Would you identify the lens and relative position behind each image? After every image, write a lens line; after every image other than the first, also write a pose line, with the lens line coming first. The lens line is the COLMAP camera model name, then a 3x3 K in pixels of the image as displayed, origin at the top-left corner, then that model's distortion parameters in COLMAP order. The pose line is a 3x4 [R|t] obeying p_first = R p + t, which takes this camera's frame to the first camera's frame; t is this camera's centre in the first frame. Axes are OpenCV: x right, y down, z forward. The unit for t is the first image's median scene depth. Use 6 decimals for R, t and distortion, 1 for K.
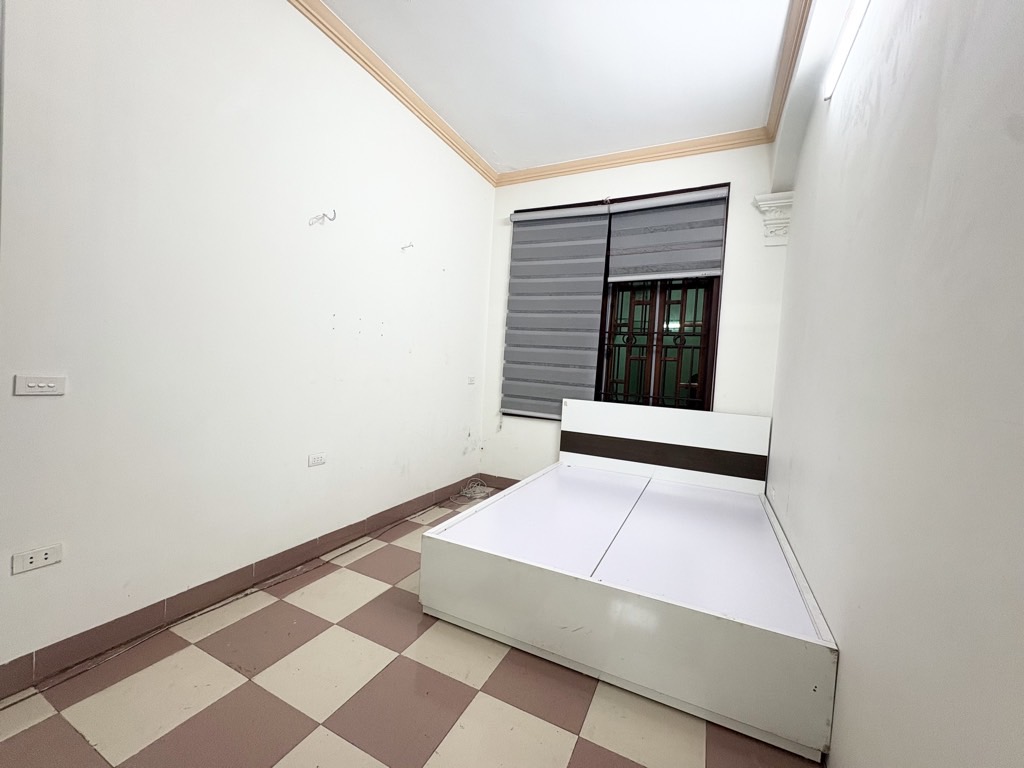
lens RADIAL K [[413.4, 0, 476.4], [0, 413.4, 388.1], [0, 0, 1]] dist [-0.091935, 0.019926]
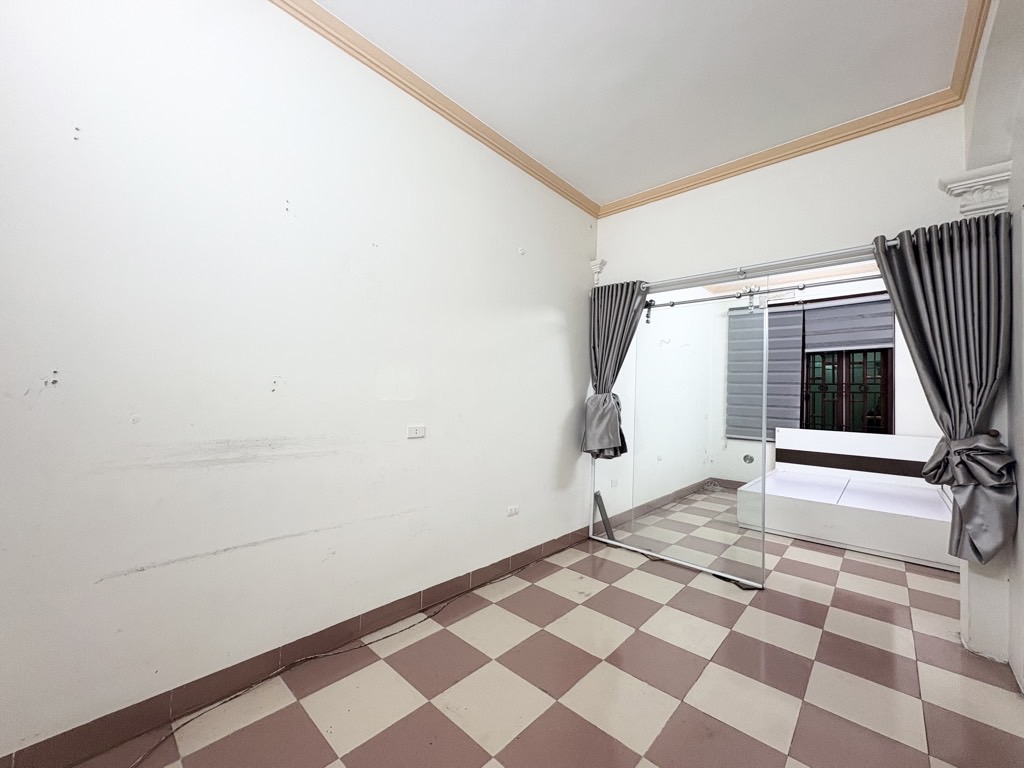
lens RADIAL K [[405.5, 0, 510.5], [0, 405.5, 383.9], [0, 0, 1]] dist [0.000571, 0.000116]
pose [[0.973299, -0.031676, -0.227345, -0.407831], [0.005971, 0.993592, -0.112872, 0.028844], [0.229464, 0.108501, 0.967251, -0.722682]]
